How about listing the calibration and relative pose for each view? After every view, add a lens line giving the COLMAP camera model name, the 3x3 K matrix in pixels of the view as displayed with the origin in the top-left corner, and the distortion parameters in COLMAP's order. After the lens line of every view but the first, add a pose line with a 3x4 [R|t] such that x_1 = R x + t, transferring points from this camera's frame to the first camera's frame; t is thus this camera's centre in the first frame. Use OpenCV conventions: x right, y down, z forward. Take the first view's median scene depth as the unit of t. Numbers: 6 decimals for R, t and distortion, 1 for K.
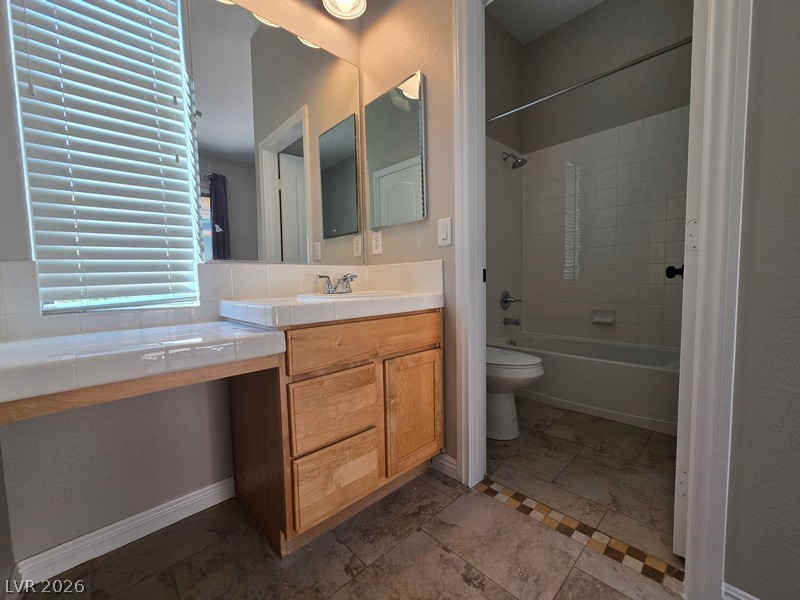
lens RADIAL K [[327.7, 0, 400.4], [0, 327.7, 300.6], [0, 0, 1]] dist [0.000155, 0.001558]
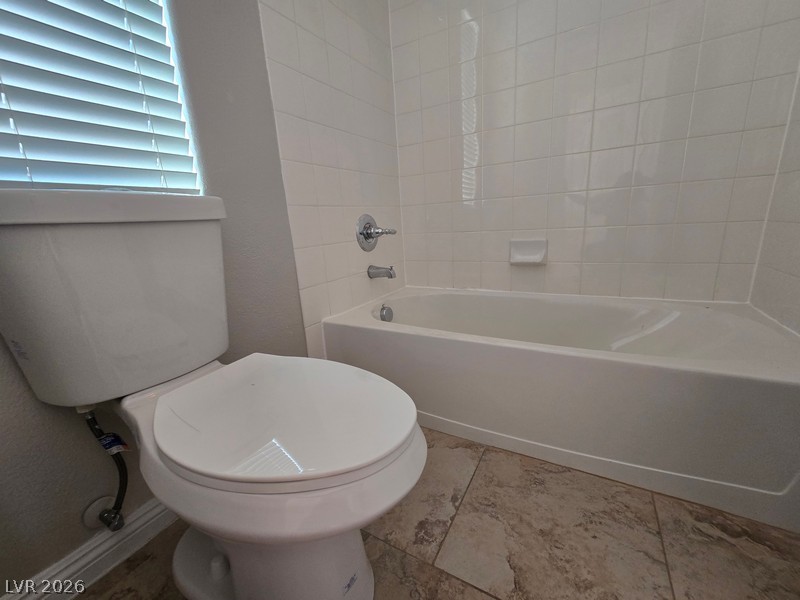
lens RADIAL K [[327.7, 0, 401.0], [0, 327.7, 299.6], [0, 0, 1]] dist [0.000155, 0.001558]
pose [[0.956414, -0.103994, 0.272867, 0.230212], [0.055128, 0.981936, 0.181003, 0.012565], [-0.286762, -0.158071, 0.944871, 0.492259]]
